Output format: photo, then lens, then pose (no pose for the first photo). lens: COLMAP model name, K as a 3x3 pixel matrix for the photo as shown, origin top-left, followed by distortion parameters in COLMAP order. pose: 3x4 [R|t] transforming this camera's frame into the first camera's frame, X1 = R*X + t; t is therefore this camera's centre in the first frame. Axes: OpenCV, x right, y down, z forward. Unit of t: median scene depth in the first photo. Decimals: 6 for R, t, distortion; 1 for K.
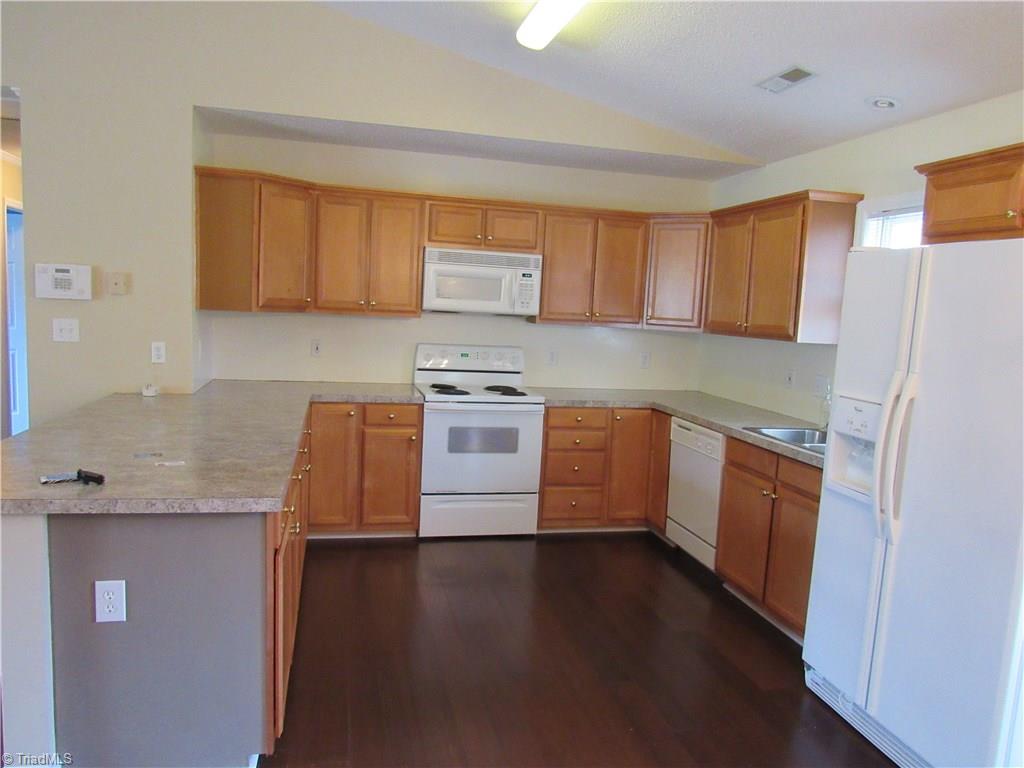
lens RADIAL K [[732.0, 0, 512.0], [0, 732.0, 384.0], [0, 0, 1]] dist [-0.027105, 0.008311]
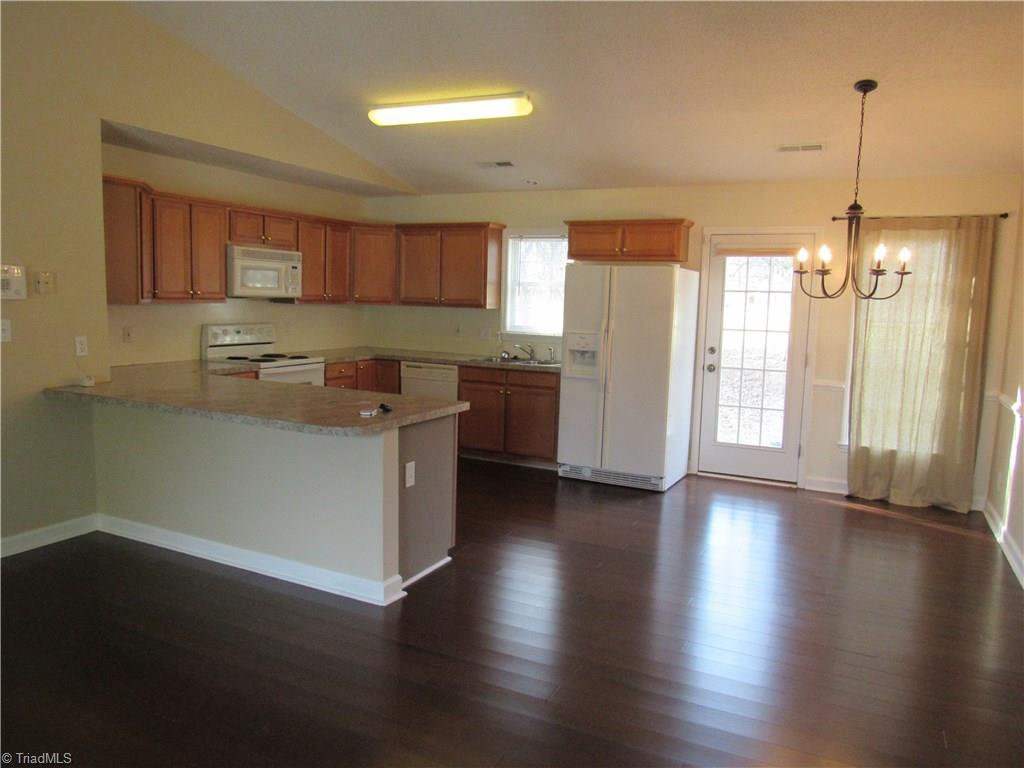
lens RADIAL K [[732.0, 0, 512.0], [0, 732.0, 384.0], [0, 0, 1]] dist [-0.027105, 0.008311]
pose [[0.638764, -0.124622, 0.759243, -0.793149], [0.086245, 0.992174, 0.090296, -0.026233], [-0.764553, 0.007803, 0.644513, -0.154527]]
